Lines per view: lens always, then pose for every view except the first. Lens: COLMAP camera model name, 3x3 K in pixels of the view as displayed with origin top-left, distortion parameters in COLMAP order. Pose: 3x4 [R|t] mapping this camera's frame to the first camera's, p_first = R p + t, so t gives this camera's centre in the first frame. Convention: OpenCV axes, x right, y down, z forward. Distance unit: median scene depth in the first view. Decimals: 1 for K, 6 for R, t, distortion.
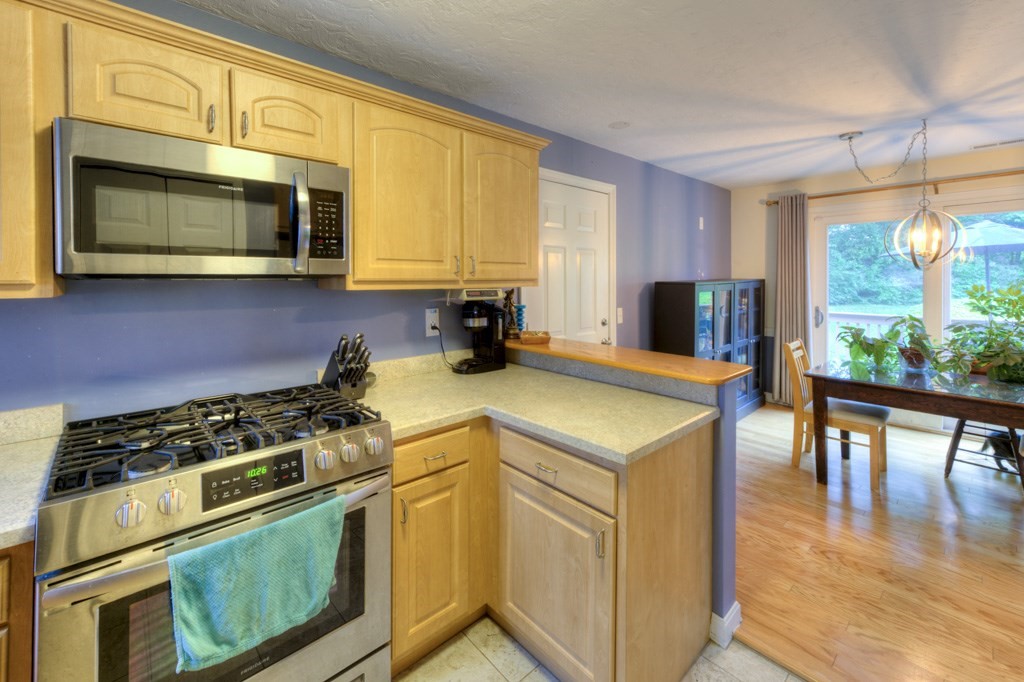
lens RADIAL K [[415.6, 0, 491.6], [0, 415.6, 283.8], [0, 0, 1]] dist [0.004741, 0.000557]
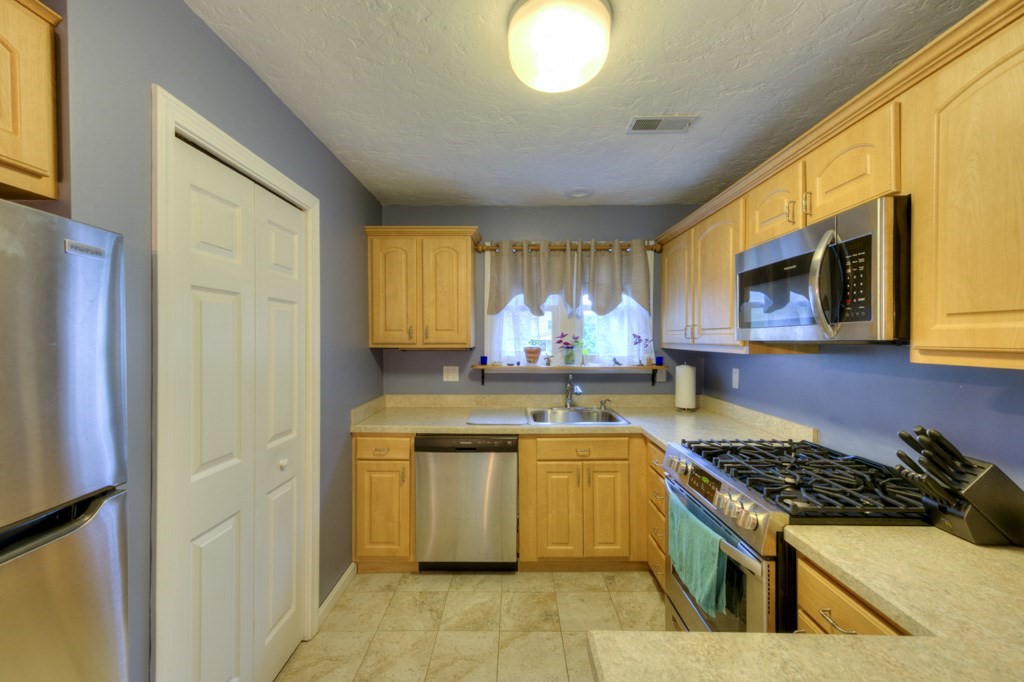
lens RADIAL K [[411.4, 0, 505.6], [0, 411.4, 343.9], [0, 0, 1]] dist [0.017217, -0.001251]
pose [[-0.660205, 0.012417, -0.750983, 0.518670], [-0.005446, 0.999758, 0.021318, -0.022473], [0.751066, 0.018164, -0.659978, 0.773463]]
